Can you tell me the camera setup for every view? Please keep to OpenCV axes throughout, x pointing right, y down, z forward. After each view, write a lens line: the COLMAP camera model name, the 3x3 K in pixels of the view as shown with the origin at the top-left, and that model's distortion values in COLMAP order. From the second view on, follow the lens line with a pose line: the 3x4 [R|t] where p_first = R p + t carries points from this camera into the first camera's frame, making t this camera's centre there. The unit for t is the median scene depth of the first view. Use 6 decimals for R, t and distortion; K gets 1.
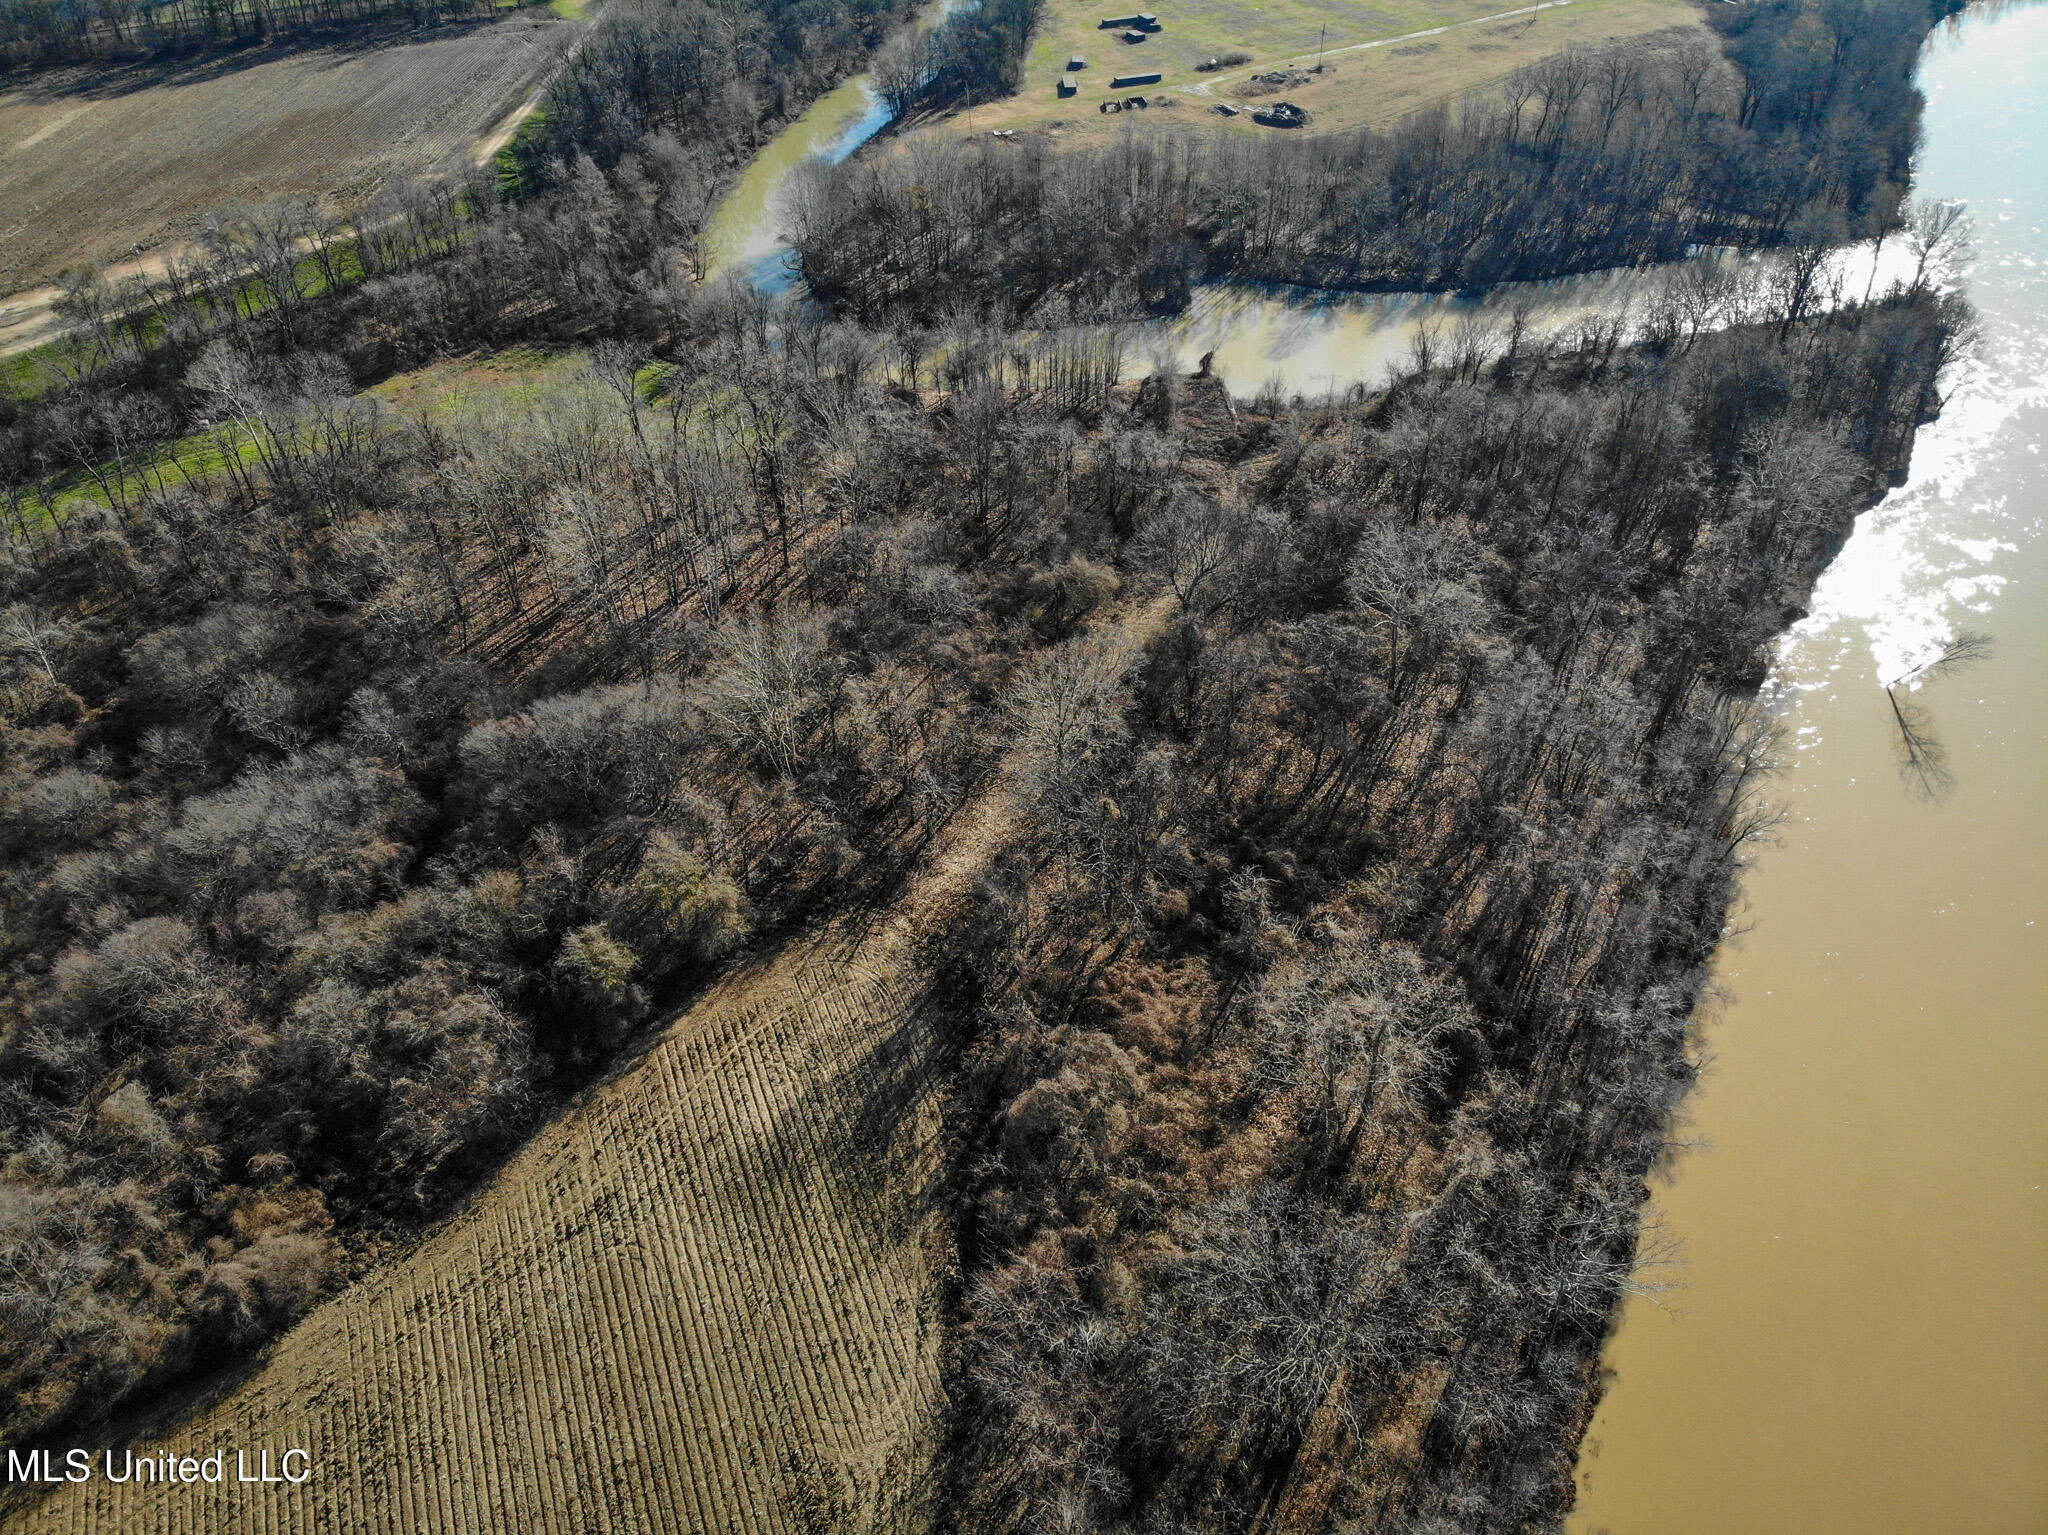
lens RADIAL K [[1496.0, 0, 1026.1], [0, 1496.0, 734.5], [0, 0, 1]] dist [0.037838, -0.138353]
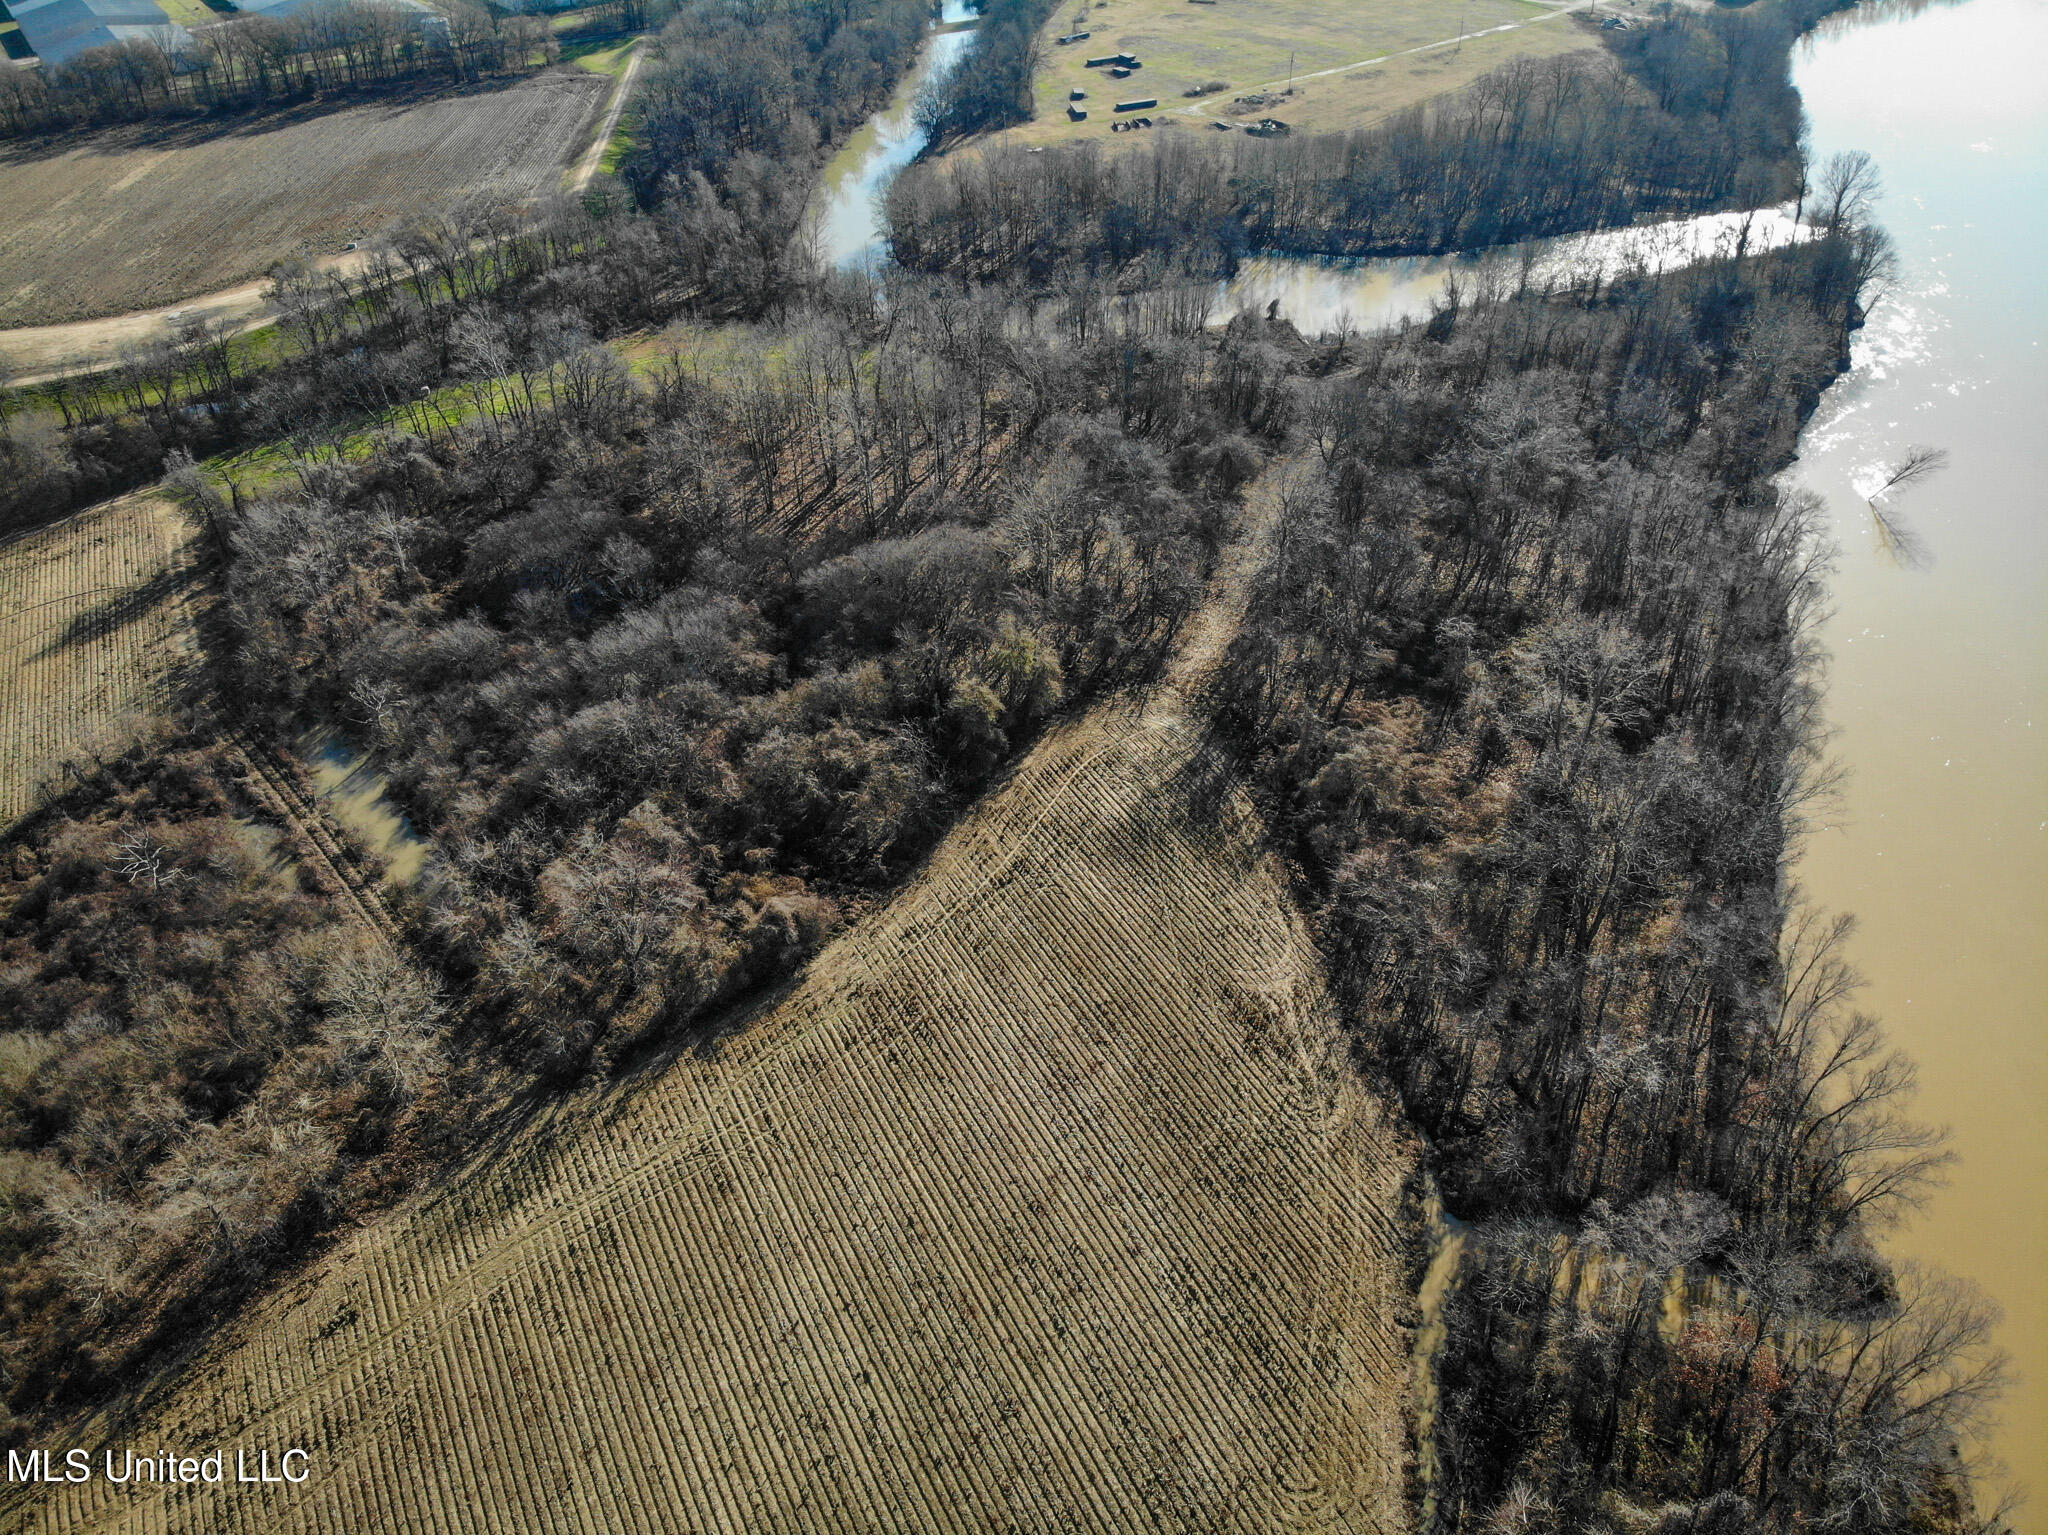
lens RADIAL K [[1496.0, 0, 1027.9], [0, 1496.0, 768.0], [0, 0, 1]] dist [0.037838, -0.138353]
pose [[0.994607, -0.065868, 0.080117, -0.223482], [0.068452, 0.997205, -0.029949, 0.159271], [-0.077921, 0.035272, 0.996335, -0.186098]]
